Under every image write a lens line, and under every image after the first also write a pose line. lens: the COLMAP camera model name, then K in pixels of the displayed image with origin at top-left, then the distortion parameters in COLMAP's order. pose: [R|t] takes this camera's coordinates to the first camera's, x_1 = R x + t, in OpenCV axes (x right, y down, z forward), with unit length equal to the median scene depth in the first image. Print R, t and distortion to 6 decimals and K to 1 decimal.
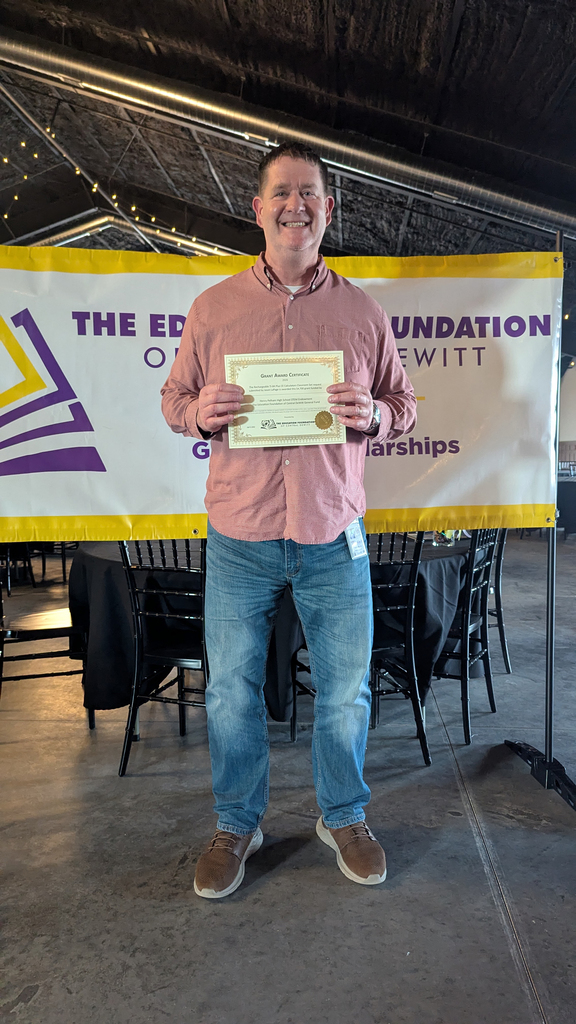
lens RADIAL K [[717.4, 0, 297.0], [0, 717.4, 514.0], [0, 0, 1]] dist [0.058850, -0.060949]
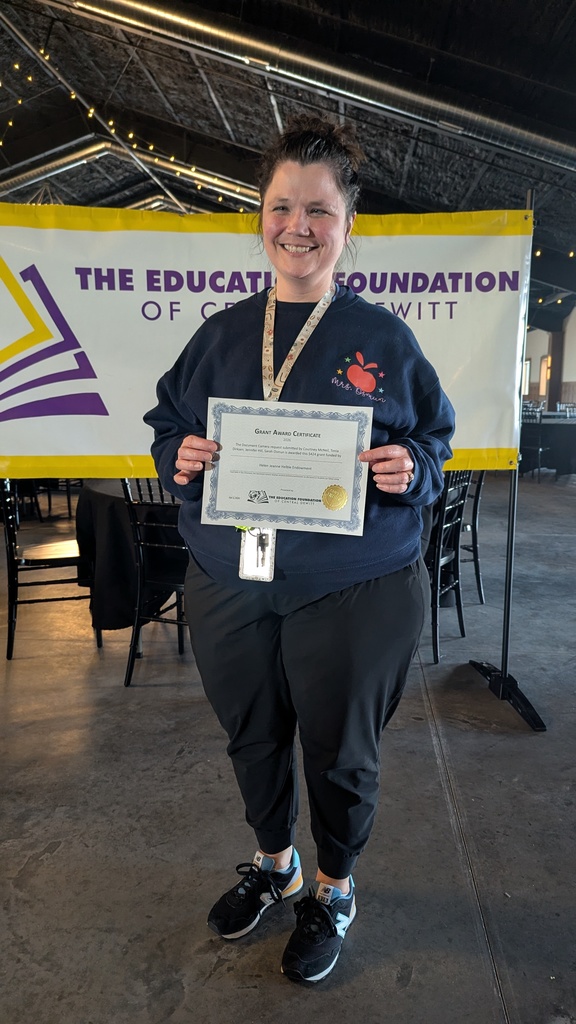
lens RADIAL K [[717.5, 0, 293.4], [0, 717.5, 518.2], [0, 0, 1]] dist [0.060731, -0.062107]
pose [[0.999938, 0.008301, -0.007426, 0.019923], [-0.007599, 0.995908, 0.090054, -0.002865], [0.008144, -0.089992, 0.995909, -0.081627]]
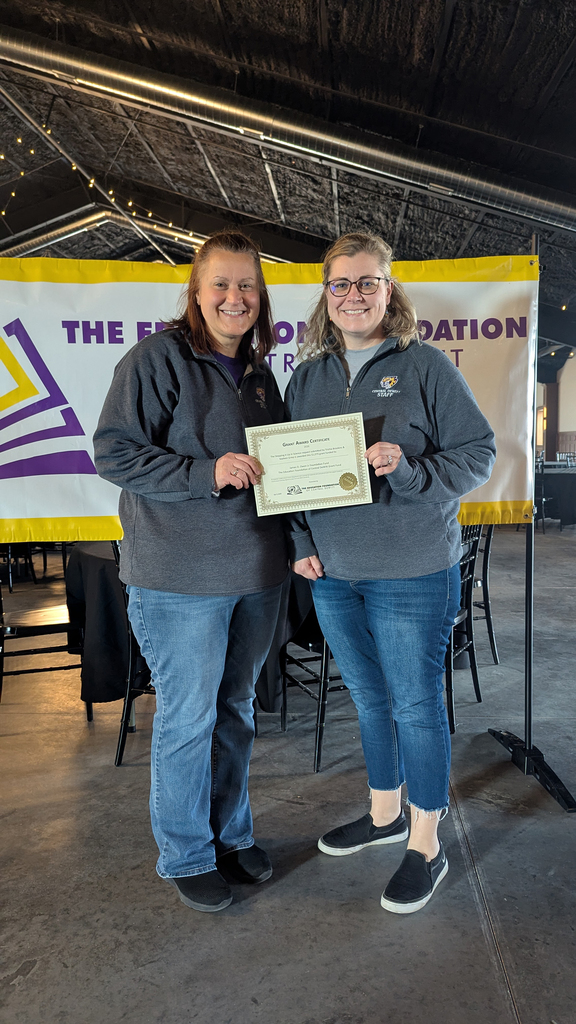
lens RADIAL K [[716.3, 0, 293.1], [0, 716.3, 517.6], [0, 0, 1]] dist [0.061815, -0.062805]
pose [[0.999914, -0.010132, -0.008269, 0.018090], [0.010257, 0.999832, 0.015164, -0.006615], [0.008114, -0.015248, 0.999851, -0.026263]]
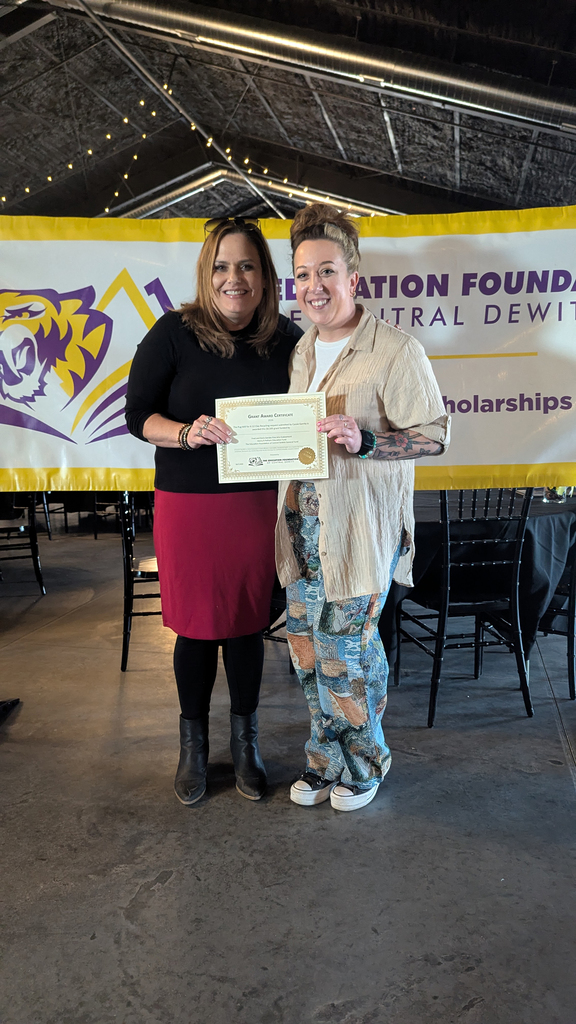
lens RADIAL K [[718.4, 0, 283.2], [0, 718.4, 507.8], [0, 0, 1]] dist [0.064839, -0.066259]
pose [[0.986105, 0.020152, -0.164896, 0.000129], [-0.010942, 0.998339, 0.056573, -0.000652], [0.165762, -0.053983, 0.984687, -0.043468]]
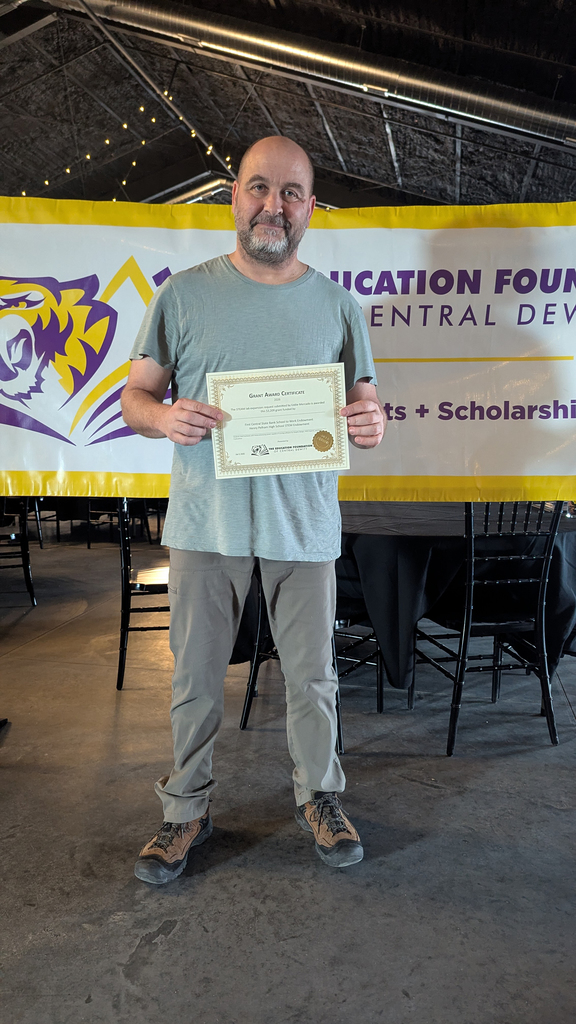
lens RADIAL K [[718.4, 0, 287.4], [0, 718.4, 515.6], [0, 0, 1]] dist [0.063940, -0.066333]
pose [[0.988330, 0.035384, -0.148159, -0.031328], [-0.028209, 0.998338, 0.050254, 0.004507], [0.149691, -0.045488, 0.987686, 0.007245]]
